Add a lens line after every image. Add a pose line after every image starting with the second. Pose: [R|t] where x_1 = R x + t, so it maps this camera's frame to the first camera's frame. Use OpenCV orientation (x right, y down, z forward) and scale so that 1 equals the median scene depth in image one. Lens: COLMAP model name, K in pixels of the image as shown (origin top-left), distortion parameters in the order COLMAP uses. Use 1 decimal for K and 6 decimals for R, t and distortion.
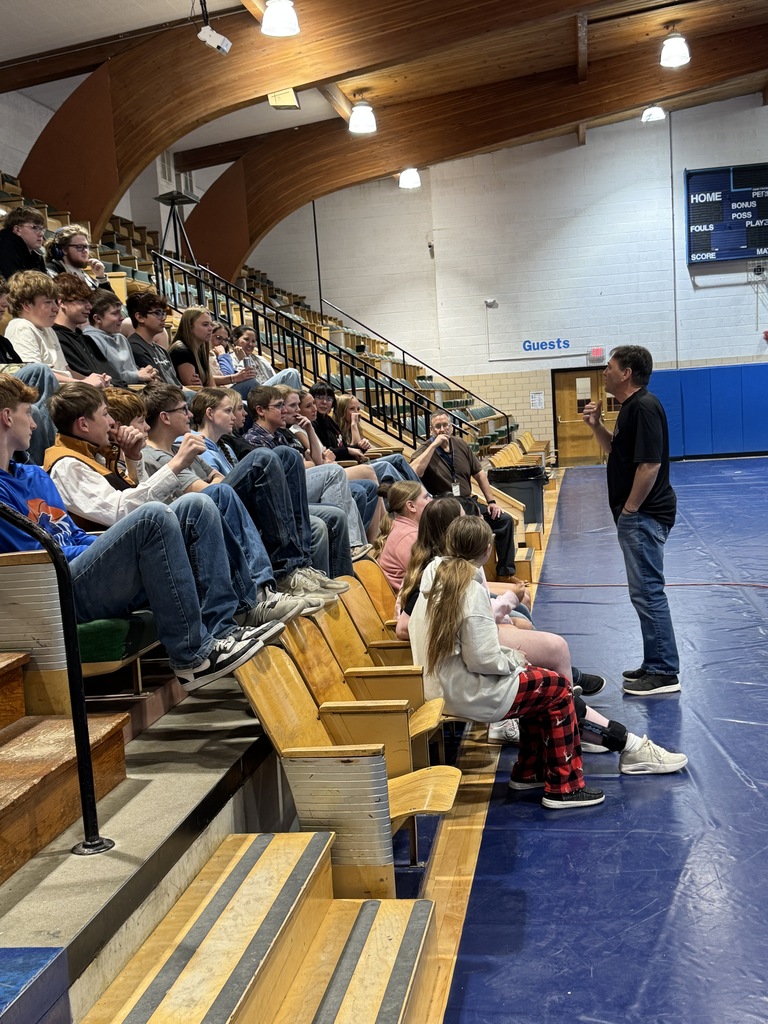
lens RADIAL K [[1236.5, 0, 389.4], [0, 1236.5, 519.5], [0, 0, 1]] dist [0.055780, 0.000000]
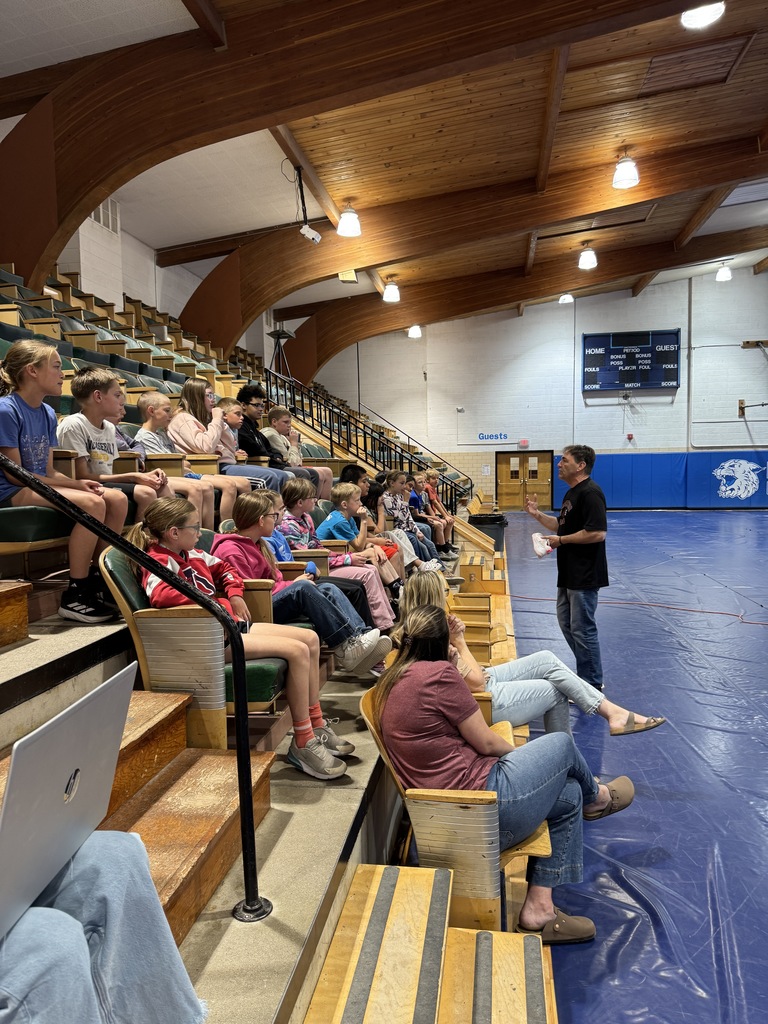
lens RADIAL K [[725.2, 0, 375.4], [0, 725.2, 516.8], [0, 0, 1]] dist [0.044143, -0.039099]
pose [[0.999024, 0.043686, -0.006524, -0.060587], [-0.043822, 0.998787, -0.022472, -0.024621], [0.005534, 0.022736, 0.999726, 0.157383]]
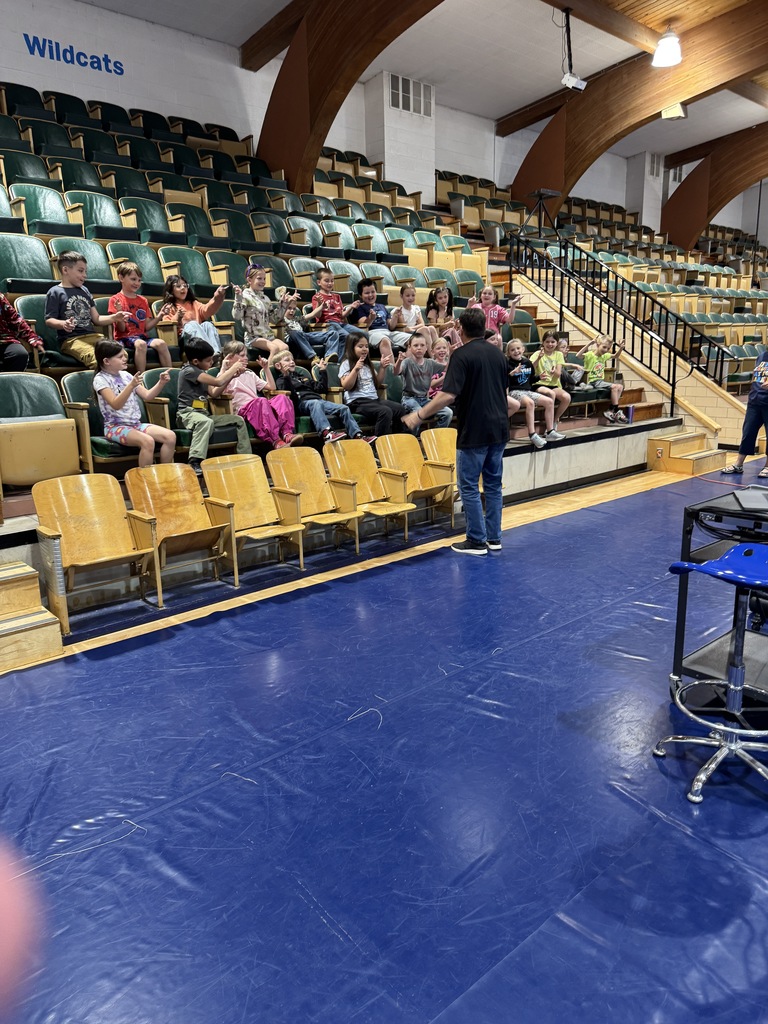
lens RADIAL K [[725.2, 0, 425.8], [0, 725.2, 511.3], [0, 0, 1]] dist [0.044143, -0.039099]
pose [[0.790720, 0.178371, -0.585616, 0.517120], [-0.080929, 0.978672, 0.188817, -0.050735], [0.606805, -0.101908, 0.788291, 0.231757]]
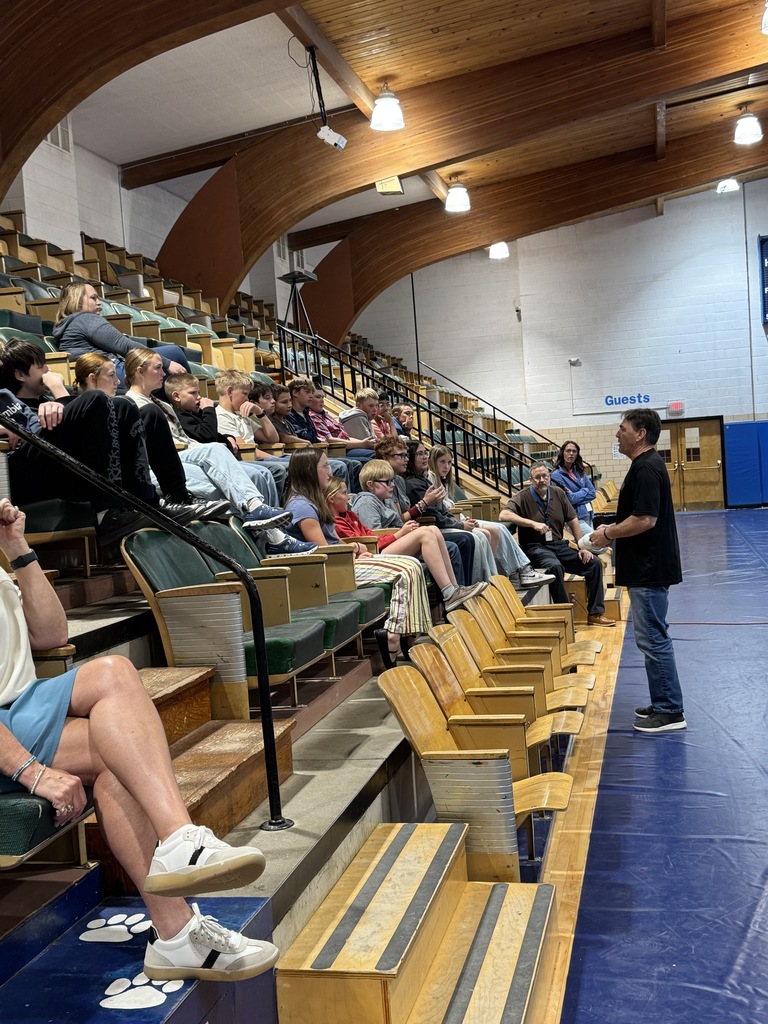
lens RADIAL K [[1164.6, 0, 384.4], [0, 1164.6, 501.7], [0, 0, 1]] dist [0.089932, 0.000000]
pose [[0.997015, -0.003223, -0.077137, -0.017978], [-0.000888, 0.998584, -0.053199, 0.003026], [0.077199, 0.053109, 0.995600, -0.064903]]
